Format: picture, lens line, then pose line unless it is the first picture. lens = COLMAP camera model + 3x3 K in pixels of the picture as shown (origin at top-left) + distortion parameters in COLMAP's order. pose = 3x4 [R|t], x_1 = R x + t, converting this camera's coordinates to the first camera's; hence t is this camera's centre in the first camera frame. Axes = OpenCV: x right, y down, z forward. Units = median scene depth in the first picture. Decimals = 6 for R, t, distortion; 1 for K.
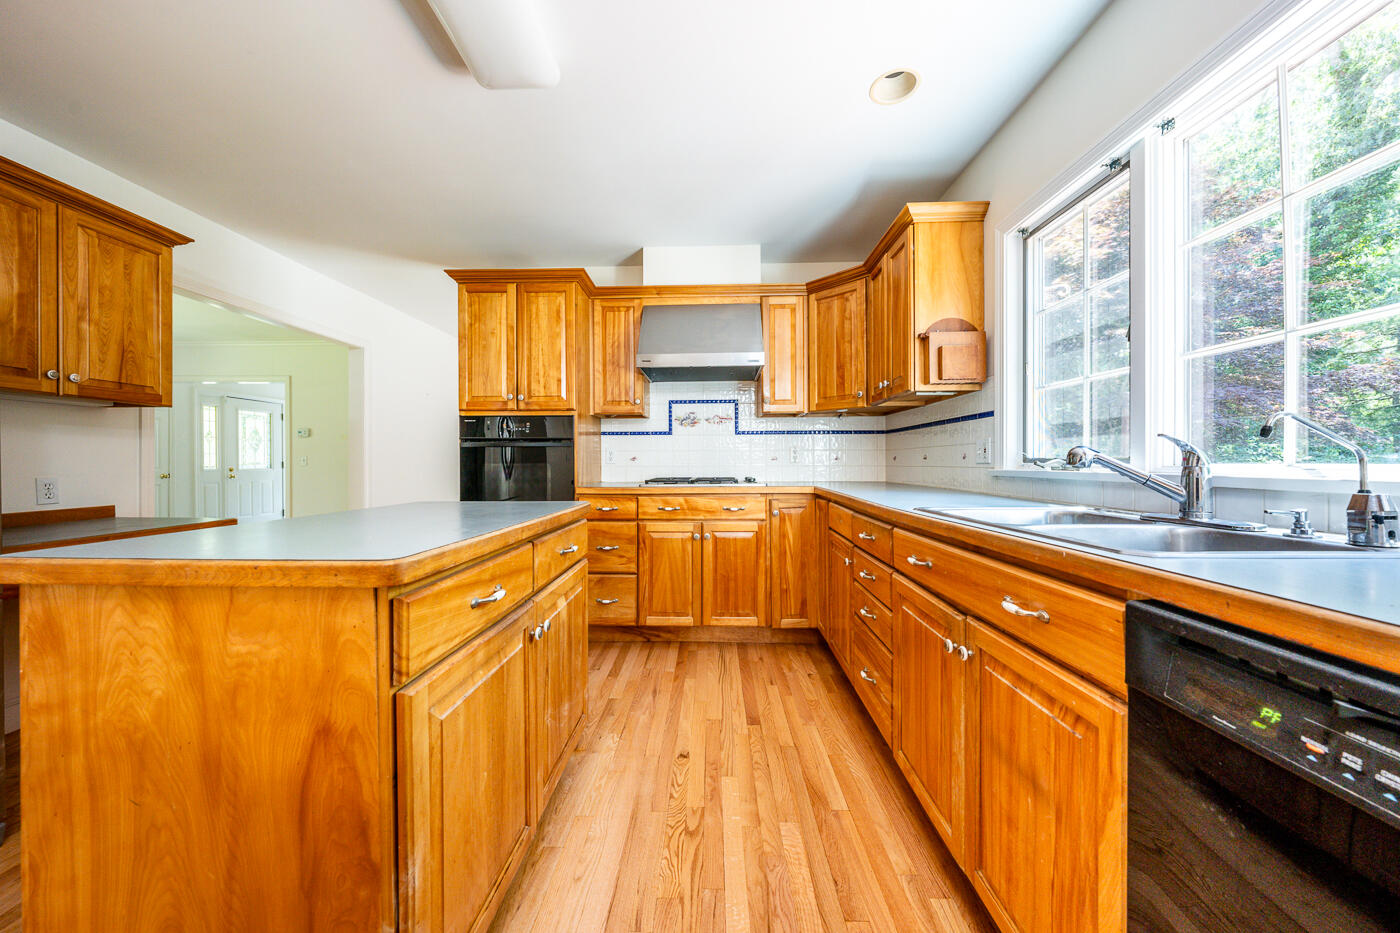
lens RADIAL K [[505.5, 0, 697.0], [0, 505.5, 464.4], [0, 0, 1]] dist [-0.003301, 0.000077]
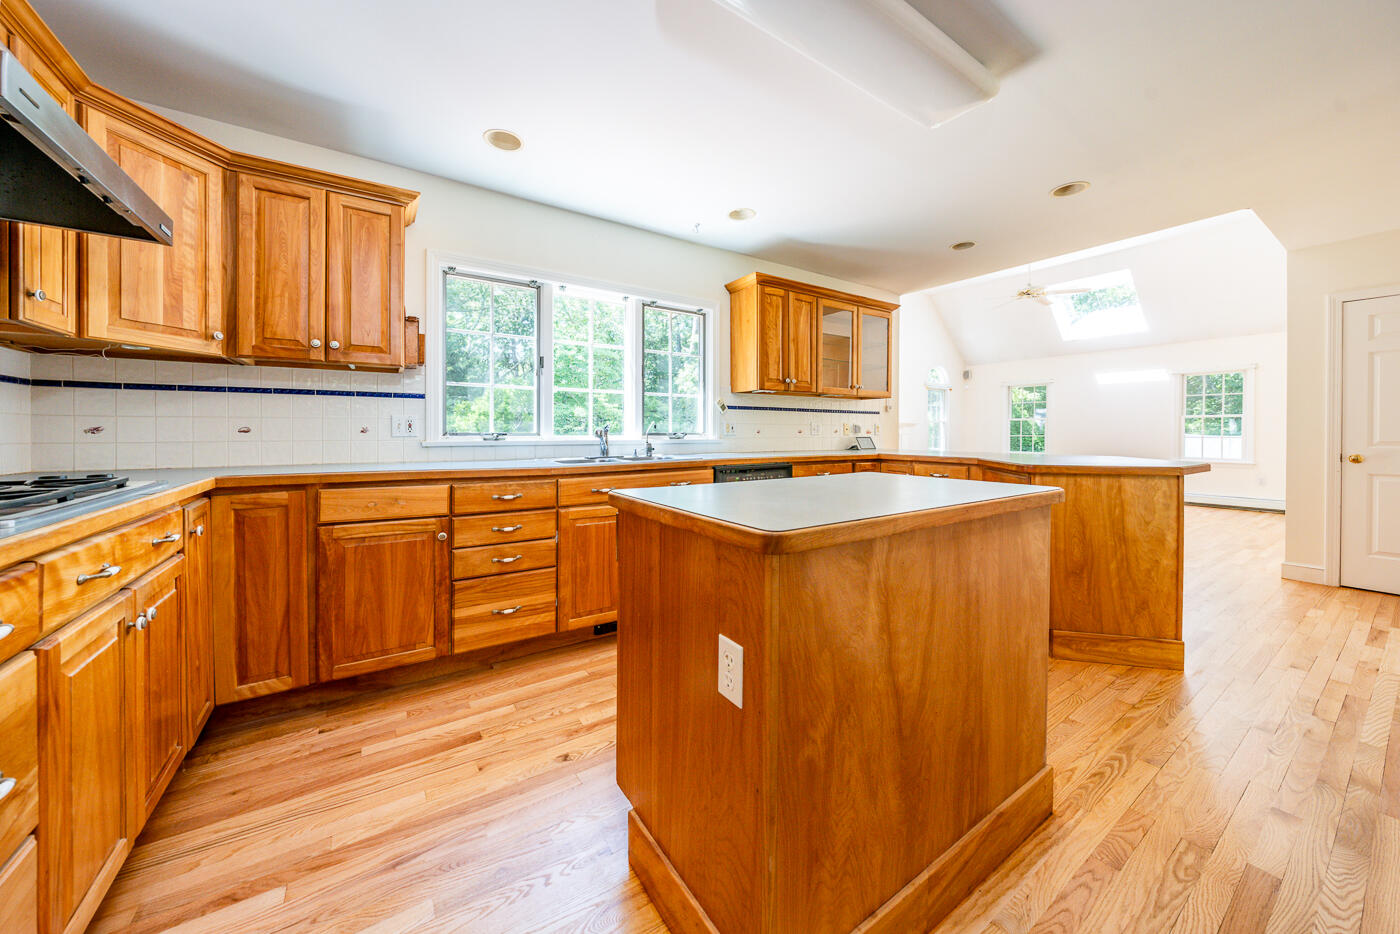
lens RADIAL K [[474.5, 0, 663.2], [0, 474.5, 436.8], [0, 0, 1]] dist [-0.005622, 0.000436]
pose [[-0.543294, -0.005992, 0.839521, -0.488520], [0.006302, 0.999917, 0.011215, -0.008274], [-0.839519, 0.011384, -0.543212, 0.762078]]
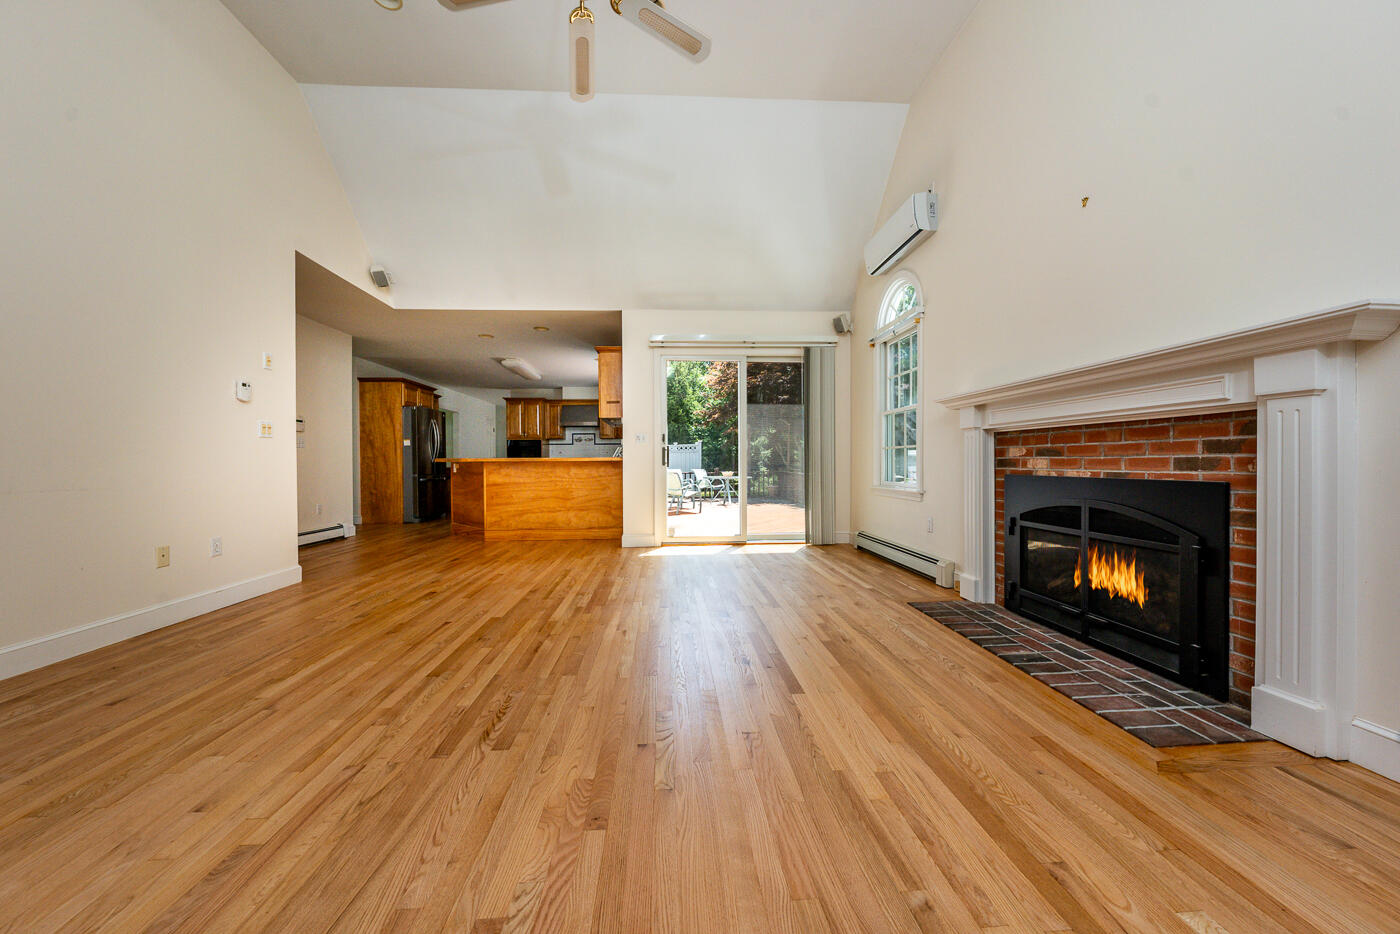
lens RADIAL K [[474.5, 0, 682.3], [0, 474.5, 464.0], [0, 0, 1]] dist [-0.005622, 0.000436]
pose [[0.997431, -0.003196, 0.071566, 0.466282], [0.003199, 0.999995, 0.000072, 0.070994], [-0.071565, 0.000157, 0.997436, -2.221905]]
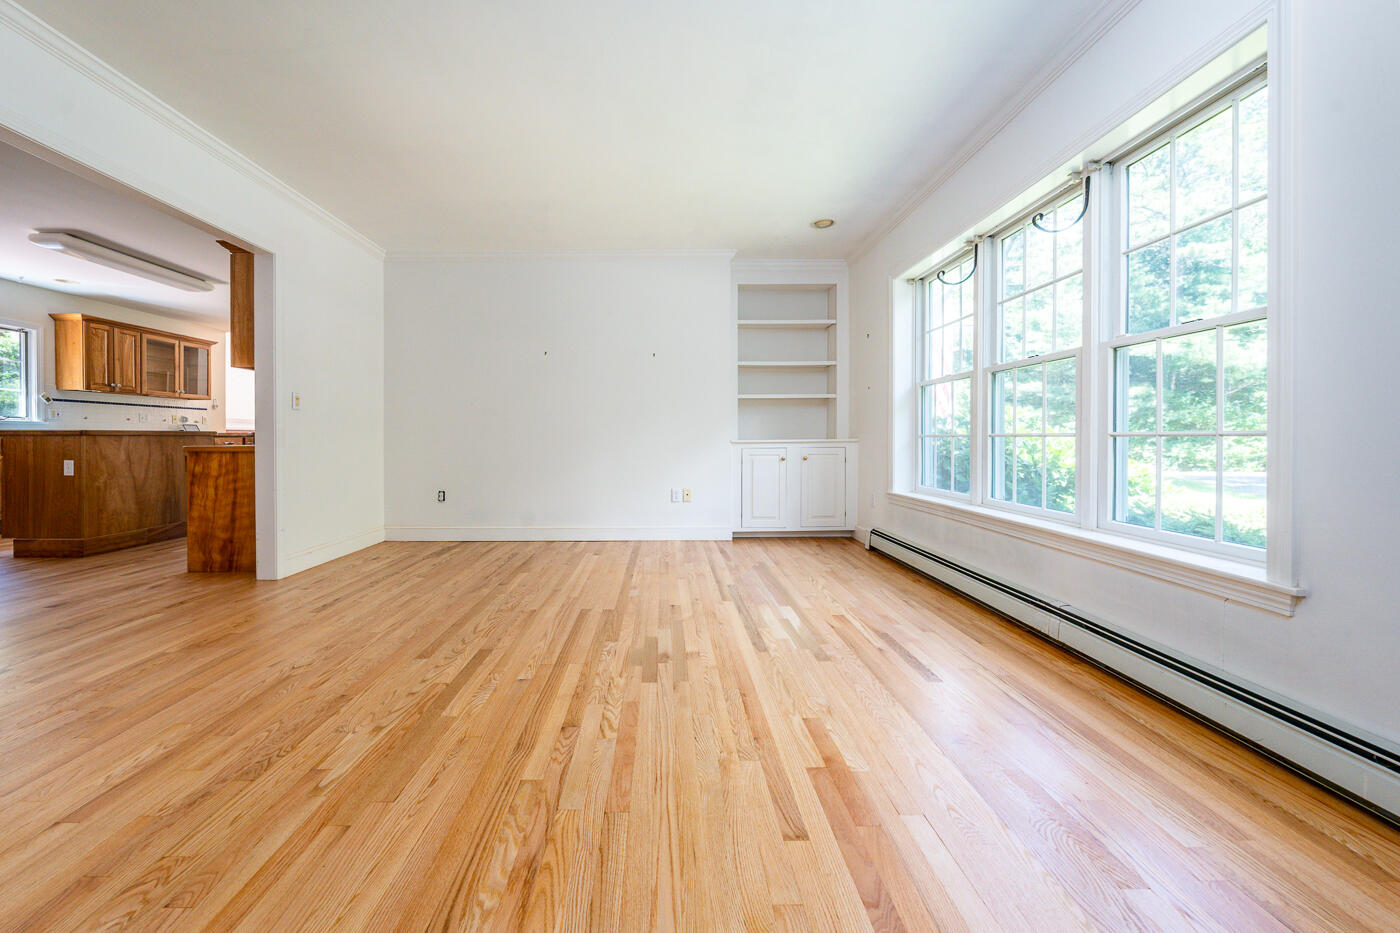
lens RADIAL K [[505.5, 0, 672.1], [0, 505.5, 437.9], [0, 0, 1]] dist [-0.003301, 0.000077]
pose [[-0.998620, 0.005794, -0.052205, -1.623970], [0.005281, 0.999936, 0.009959, 0.058219], [0.052259, 0.009670, -0.998587, 1.826542]]
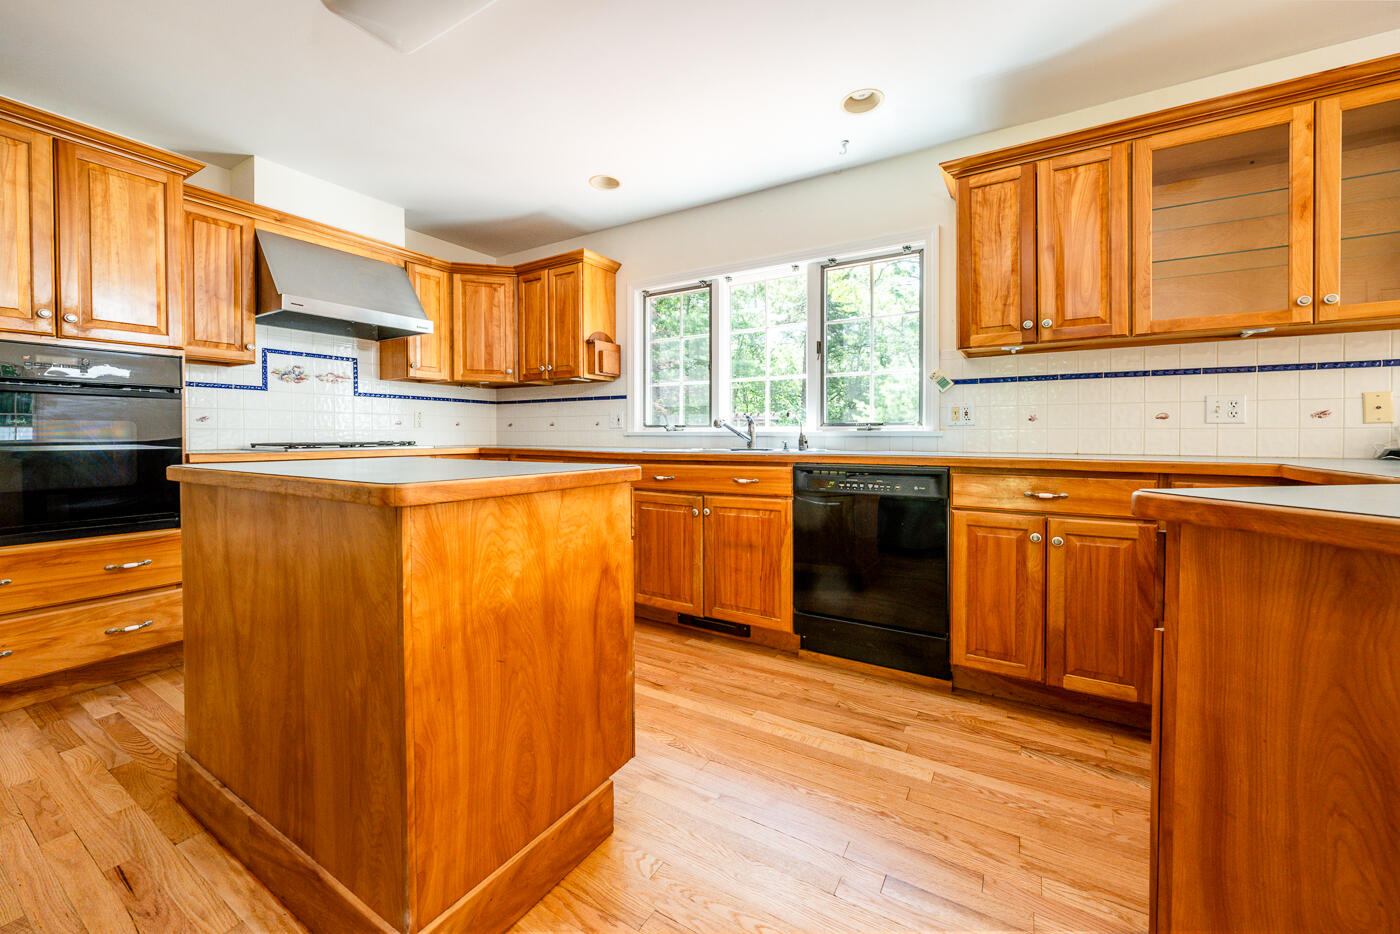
lens RADIAL K [[520.6, 0, 720.0], [0, 520.6, 434.4], [0, 0, 1]] dist [-0.006216, -0.000063]
pose [[0.484189, 0.007324, 0.874933, -0.493453], [-0.000350, 0.999967, -0.008177, 0.021431], [-0.874963, 0.003653, 0.484175, -0.046438]]
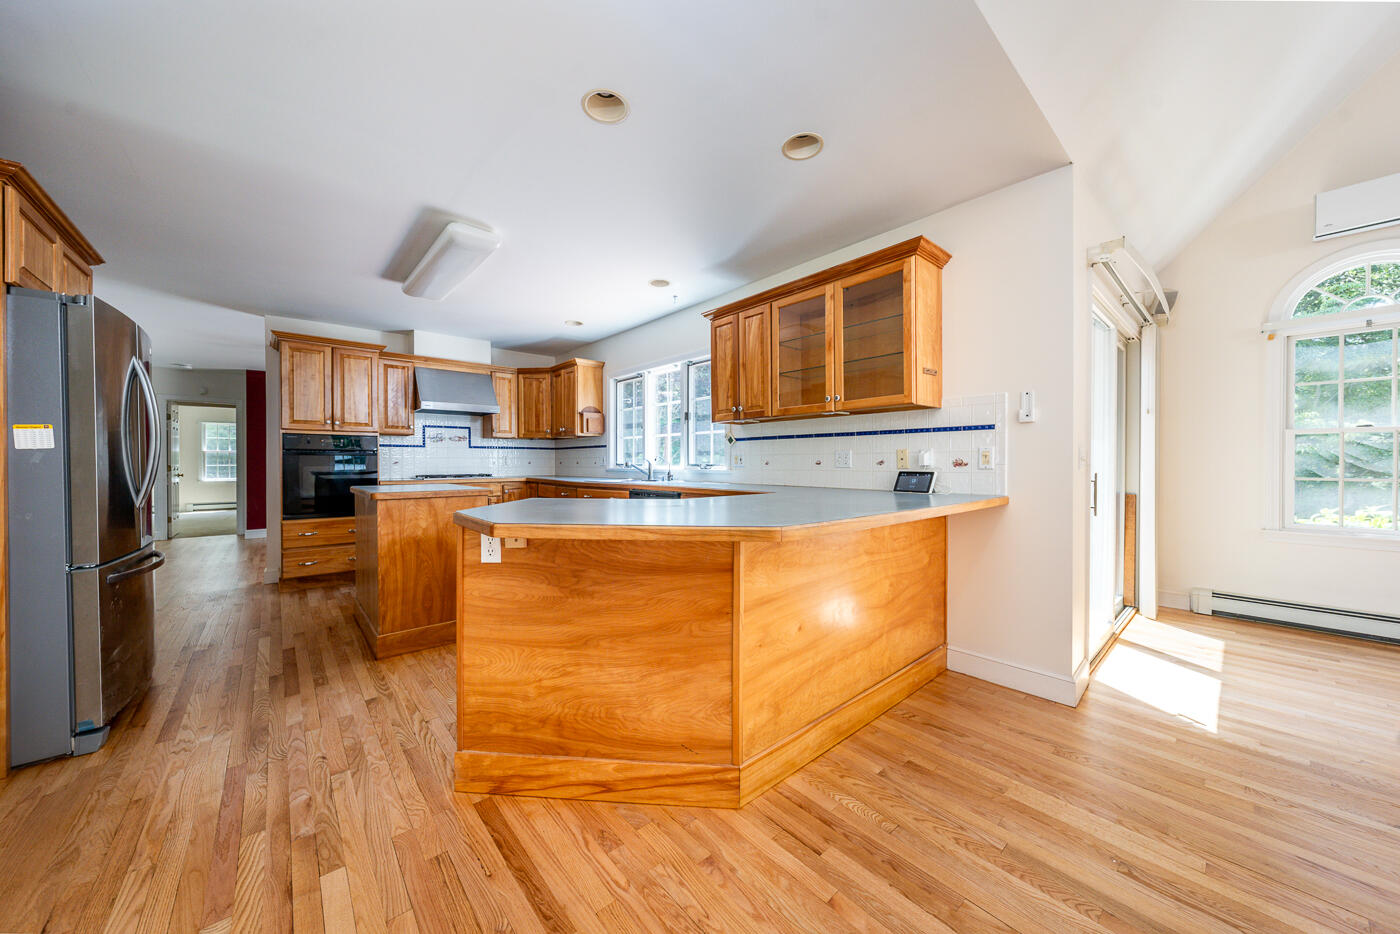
lens RADIAL K [[474.5, 0, 698.9], [0, 474.5, 456.4], [0, 0, 1]] dist [-0.005622, 0.000436]
pose [[0.740995, 0.012209, 0.671400, -0.469132], [0.000255, 0.999830, -0.018463, -0.003206], [-0.671511, 0.013852, 0.740865, -0.756952]]
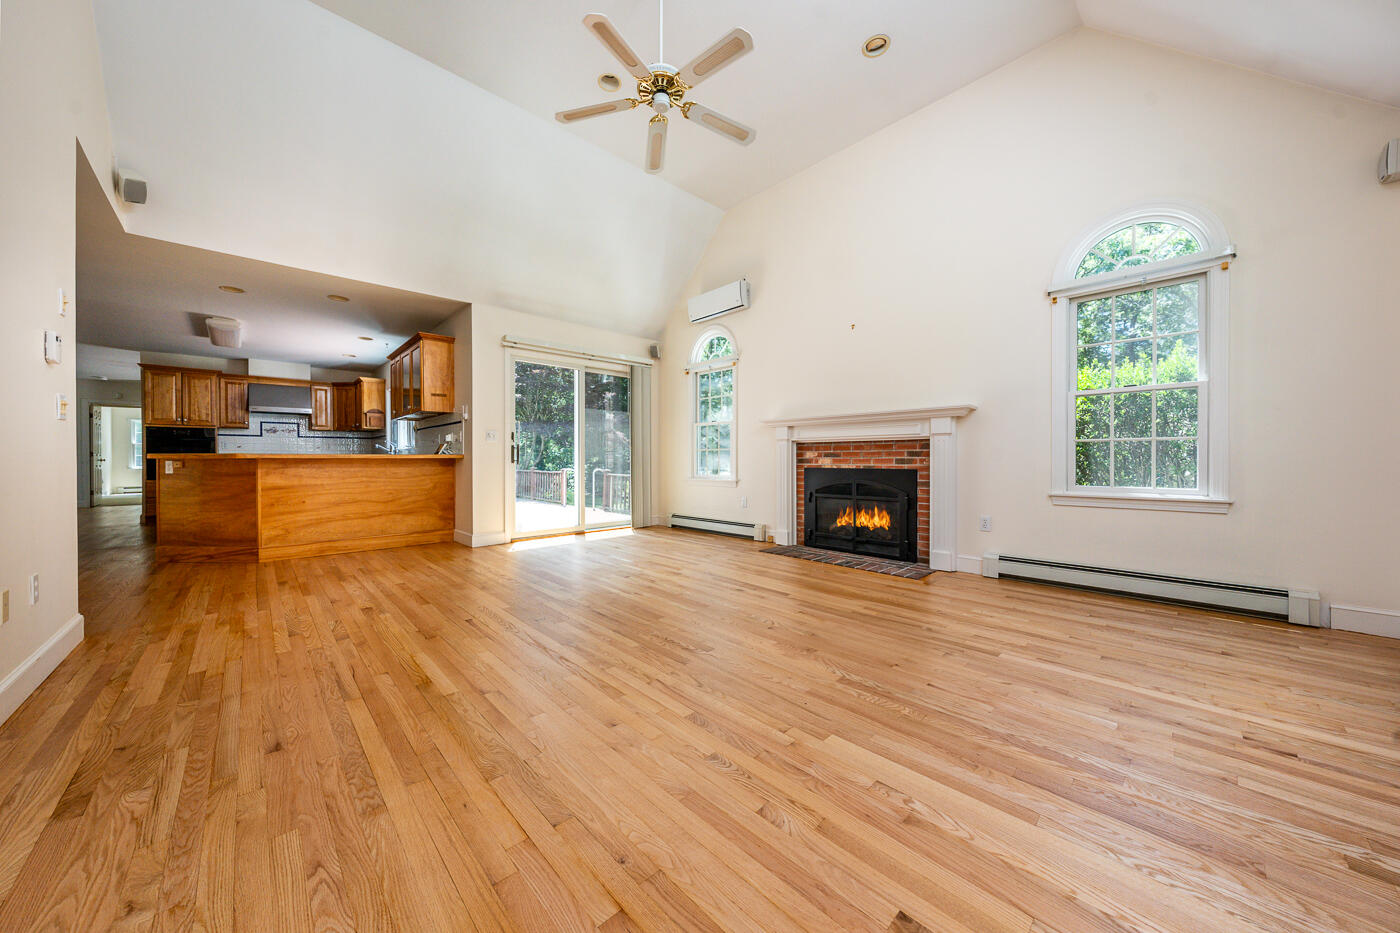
lens RADIAL K [[474.5, 0, 696.1], [0, 474.5, 457.2], [0, 0, 1]] dist [-0.005622, 0.000436]
pose [[0.720006, 0.005213, 0.693948, -0.139756], [0.002586, 0.999945, -0.010195, 0.073623], [-0.693963, 0.009135, 0.719953, -2.233769]]
